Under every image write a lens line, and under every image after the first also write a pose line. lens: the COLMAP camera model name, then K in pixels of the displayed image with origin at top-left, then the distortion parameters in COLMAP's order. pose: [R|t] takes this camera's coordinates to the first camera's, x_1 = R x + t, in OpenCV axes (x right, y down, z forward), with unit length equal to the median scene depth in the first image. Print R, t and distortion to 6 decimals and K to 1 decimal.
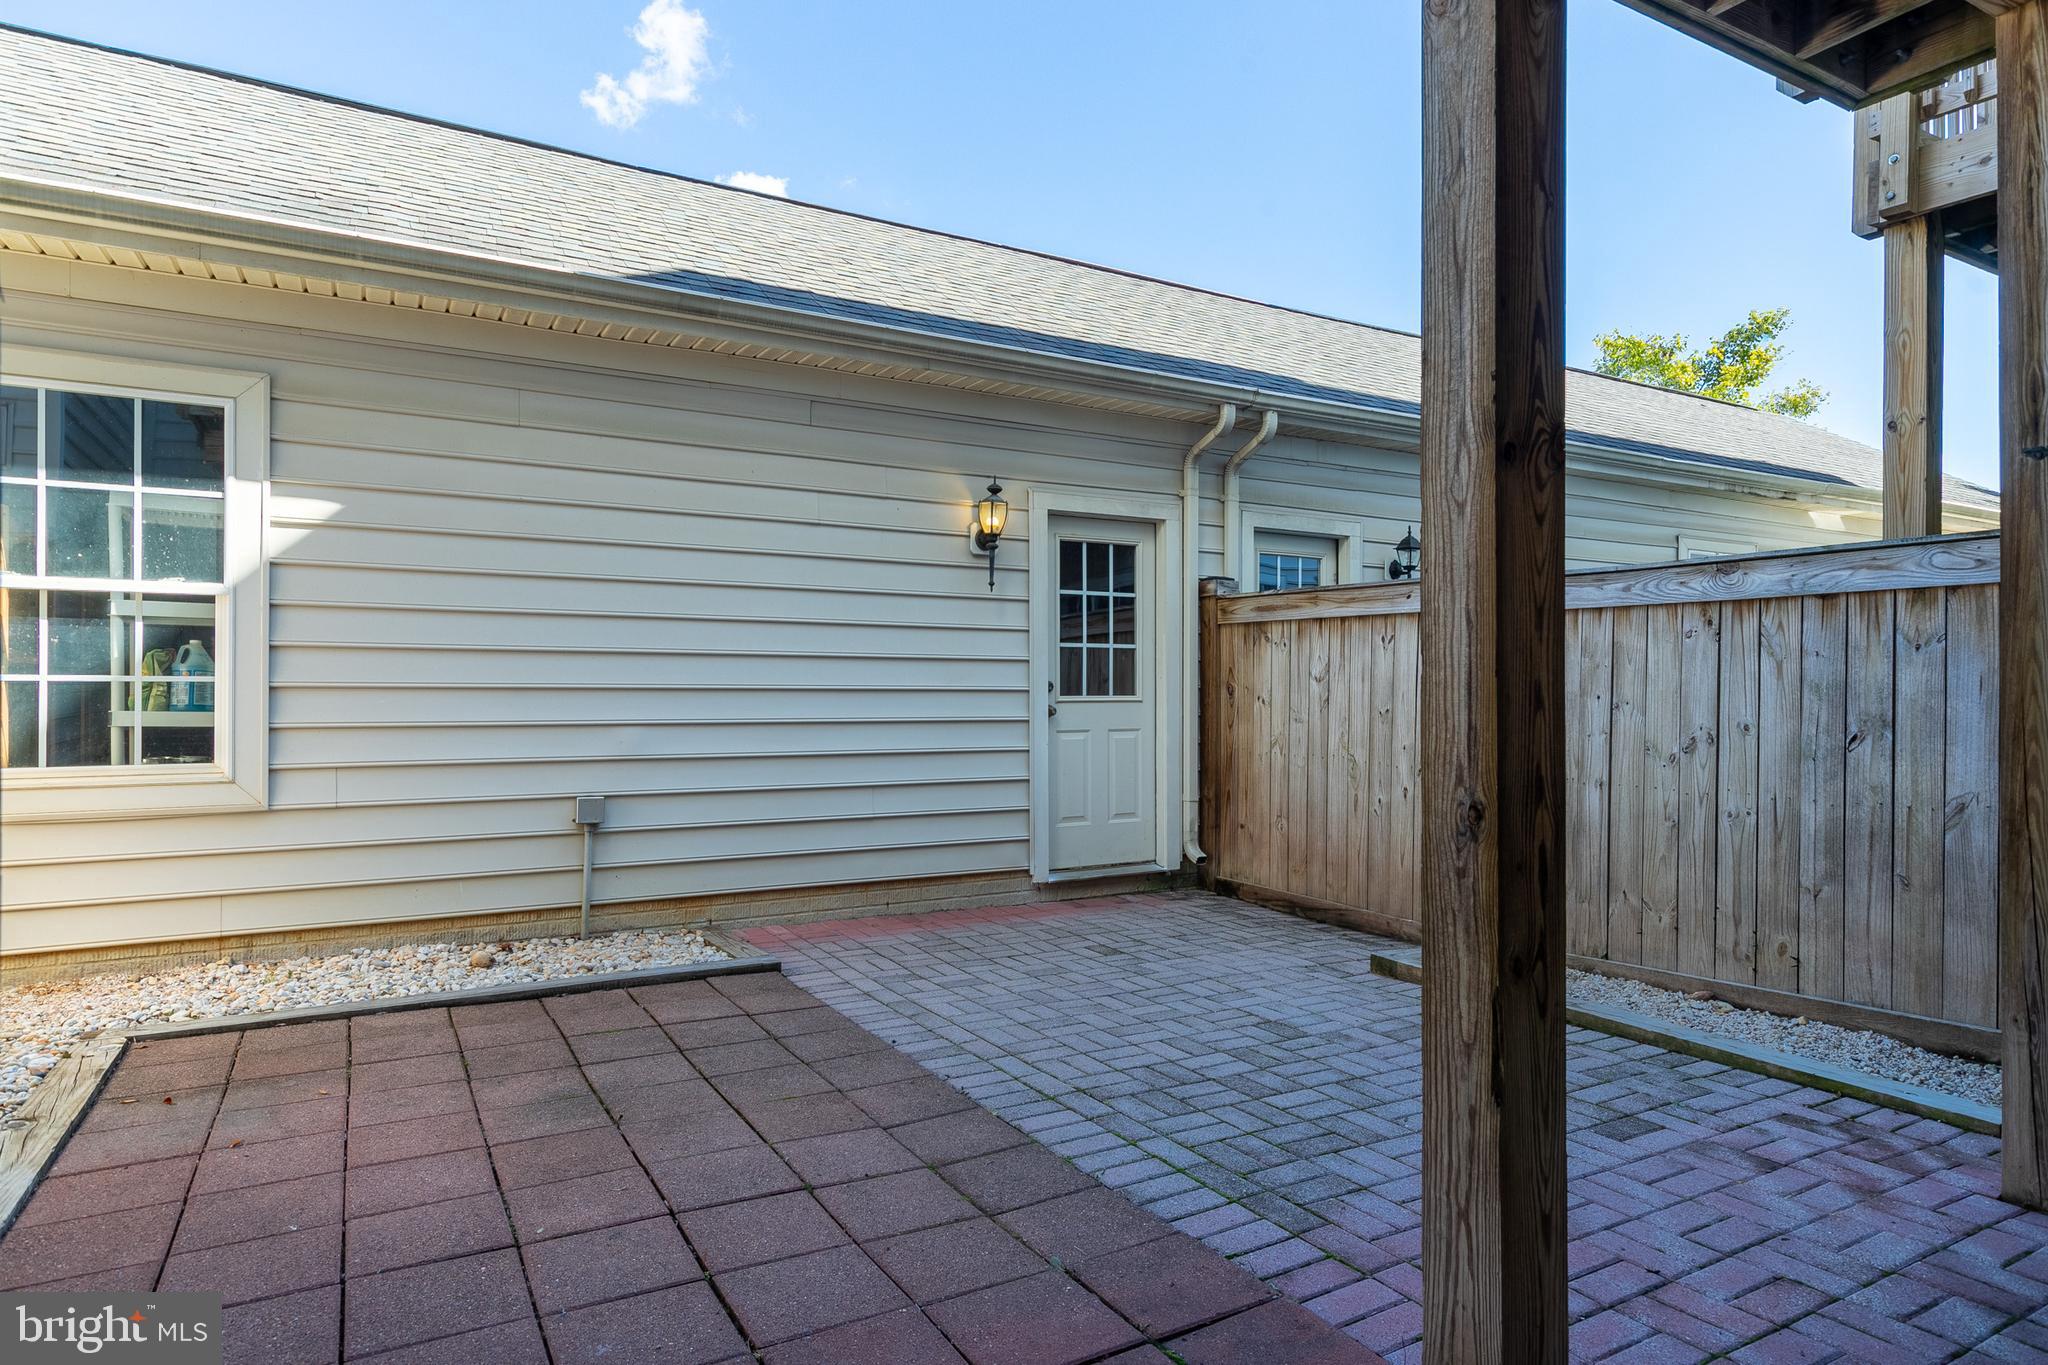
lens RADIAL K [[1166.2, 0, 1015.1], [0, 1166.2, 686.4], [0, 0, 1]] dist [0.002283, 0.001259]
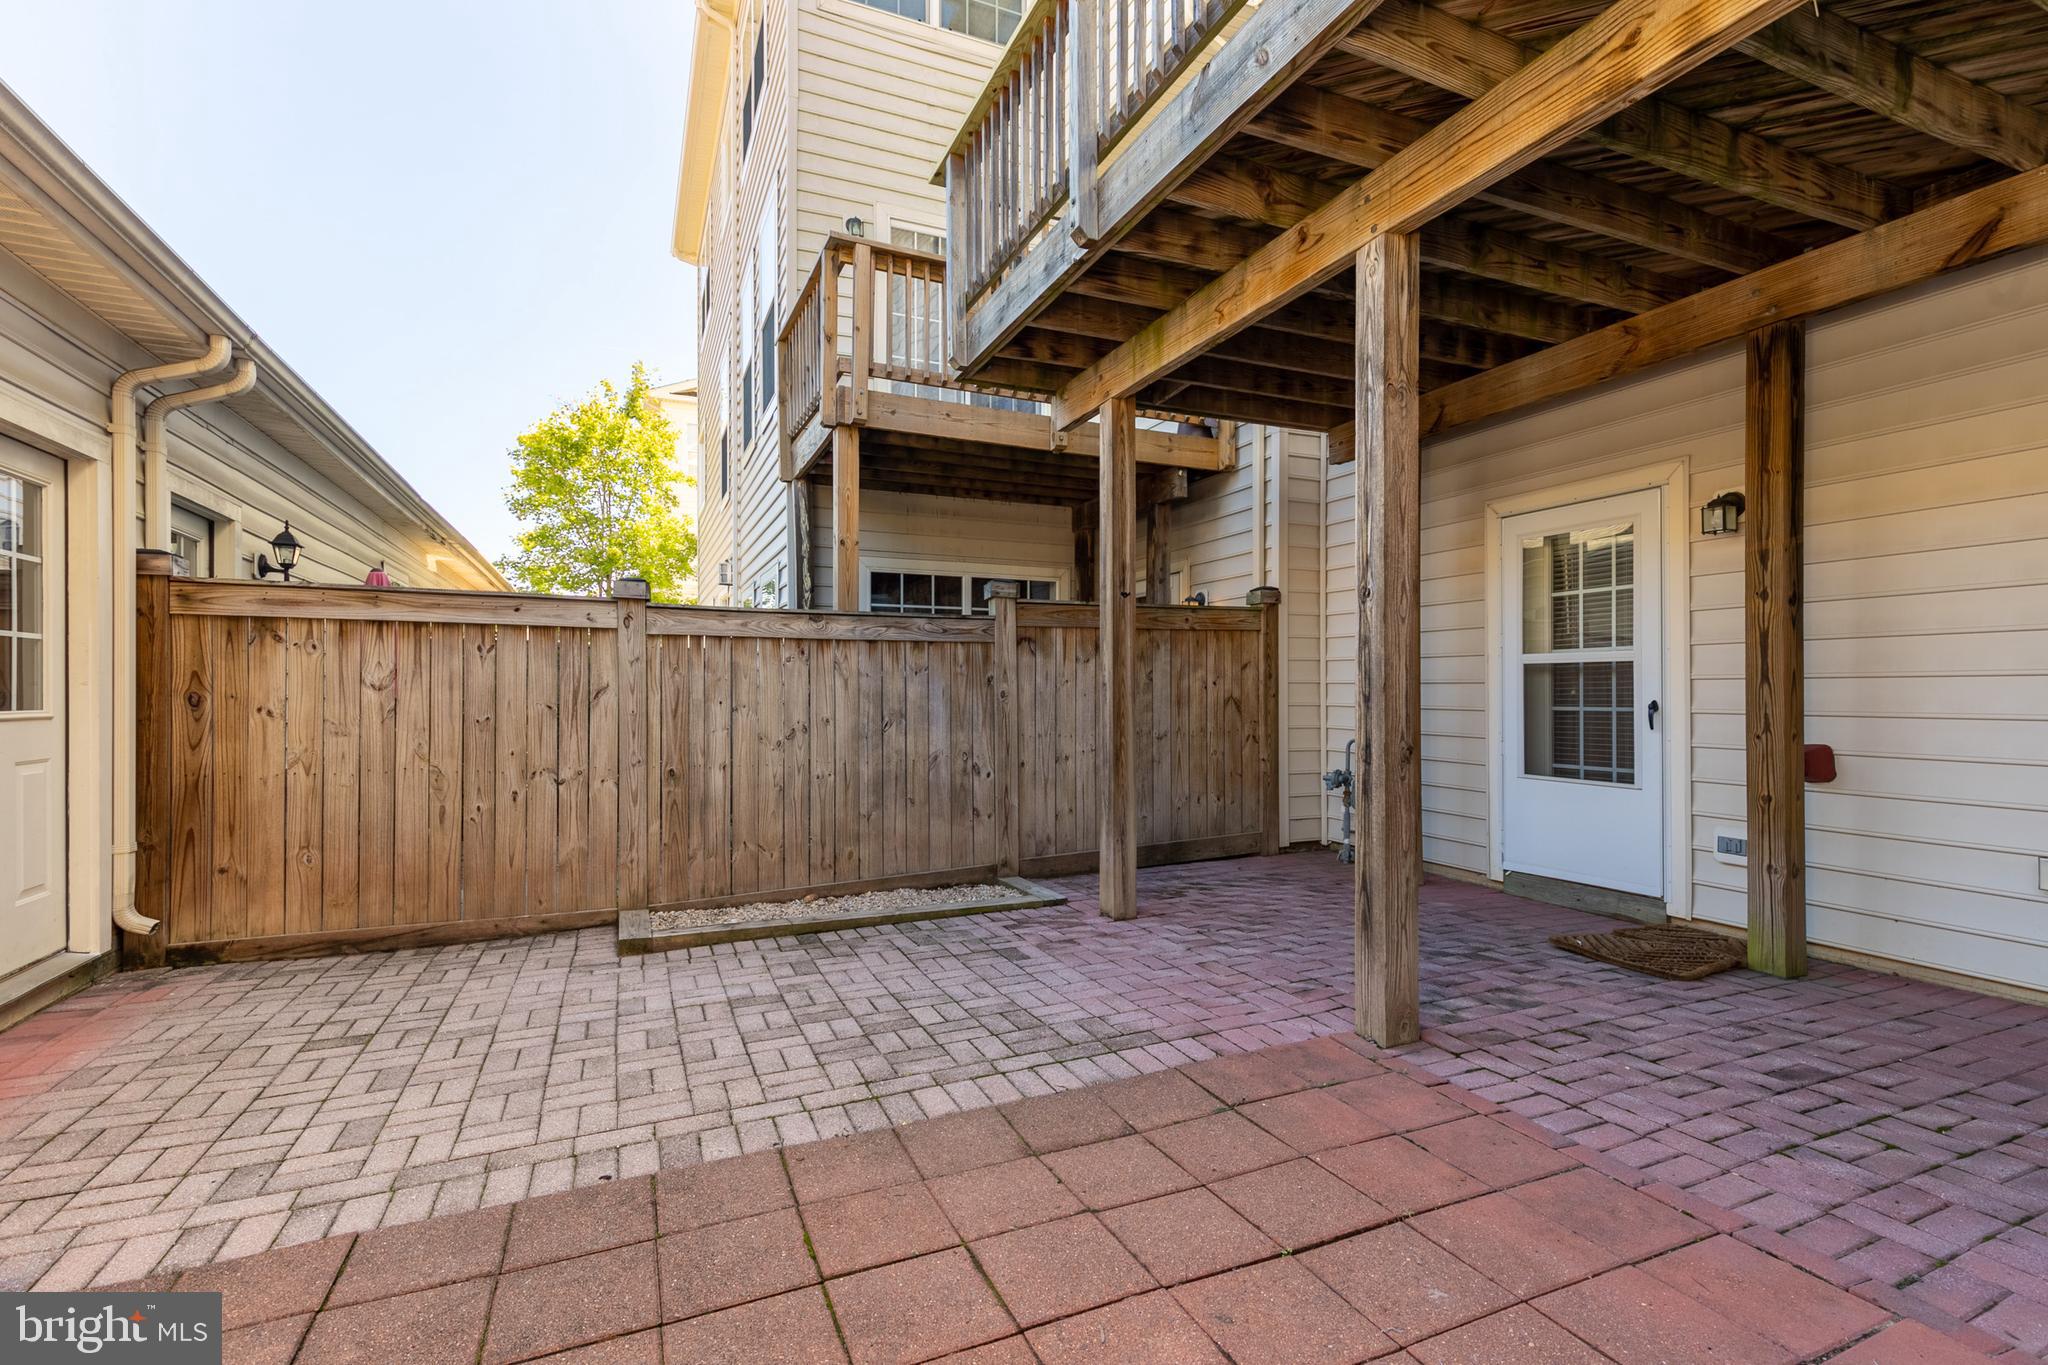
lens RADIAL K [[932.0, 0, 1017.1], [0, 932.0, 689.8], [0, 0, 1]] dist [0.011030, -0.000813]
pose [[0.112637, 0.001012, 0.993636, -0.610955], [0.000341, 0.999999, -0.001057, -0.005176], [-0.993636, 0.000458, 0.112637, 0.616614]]
